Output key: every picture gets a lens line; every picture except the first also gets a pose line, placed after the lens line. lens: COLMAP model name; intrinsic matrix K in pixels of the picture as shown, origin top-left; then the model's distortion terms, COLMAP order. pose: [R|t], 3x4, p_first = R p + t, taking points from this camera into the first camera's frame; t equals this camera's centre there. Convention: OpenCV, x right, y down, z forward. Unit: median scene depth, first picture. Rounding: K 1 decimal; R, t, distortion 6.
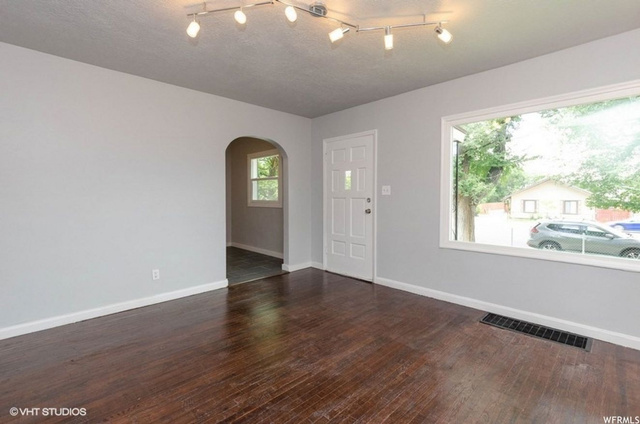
lens RADIAL K [[296.9, 0, 331.2], [0, 296.9, 198.0], [0, 0, 1]] dist [0.021817, 0.000060]
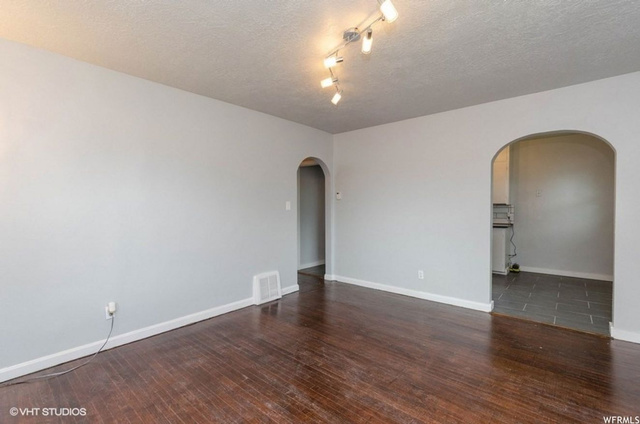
lens RADIAL K [[296.3, 0, 320.0], [0, 296.3, 212.0], [0, 0, 1]] dist [0.020150, 0.000027]
pose [[0.061247, 0.017107, -0.997976, 0.789331], [-0.004109, 0.999849, 0.016887, -0.026177], [0.998114, 0.003066, 0.061308, 0.681211]]
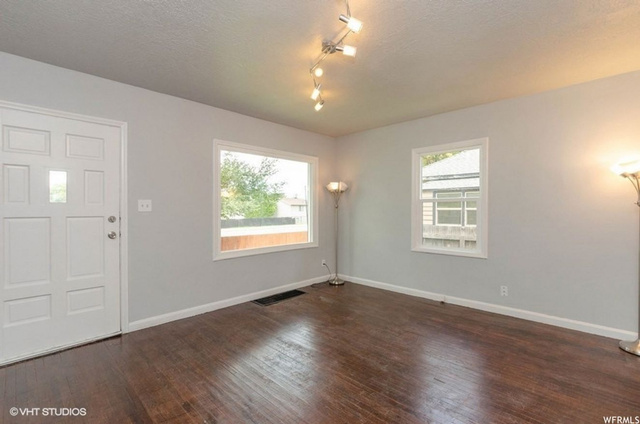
lens RADIAL K [[289.2, 0, 320.0], [0, 289.2, 212.0], [0, 0, 1]] dist [0.001969, 0.000093]
pose [[-0.005784, -0.002751, 0.999979, -0.911145], [0.006990, 0.999972, 0.002792, -0.012788], [-0.999959, 0.007006, -0.005764, 0.855668]]
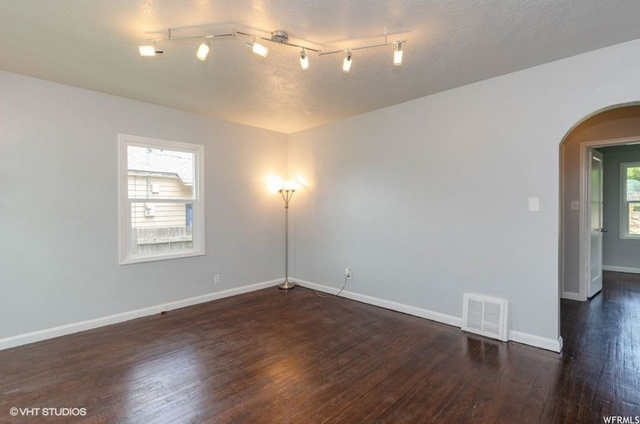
lens RADIAL K [[308.2, 0, 320.0], [0, 308.2, 212.0], [0, 0, 1]] dist [0.020364, 0.000065]
pose [[-0.999962, 0.008522, 0.001861, -0.147330], [0.008550, 0.999843, 0.015535, -0.028094], [-0.001728, 0.015551, -0.999878, 1.694118]]
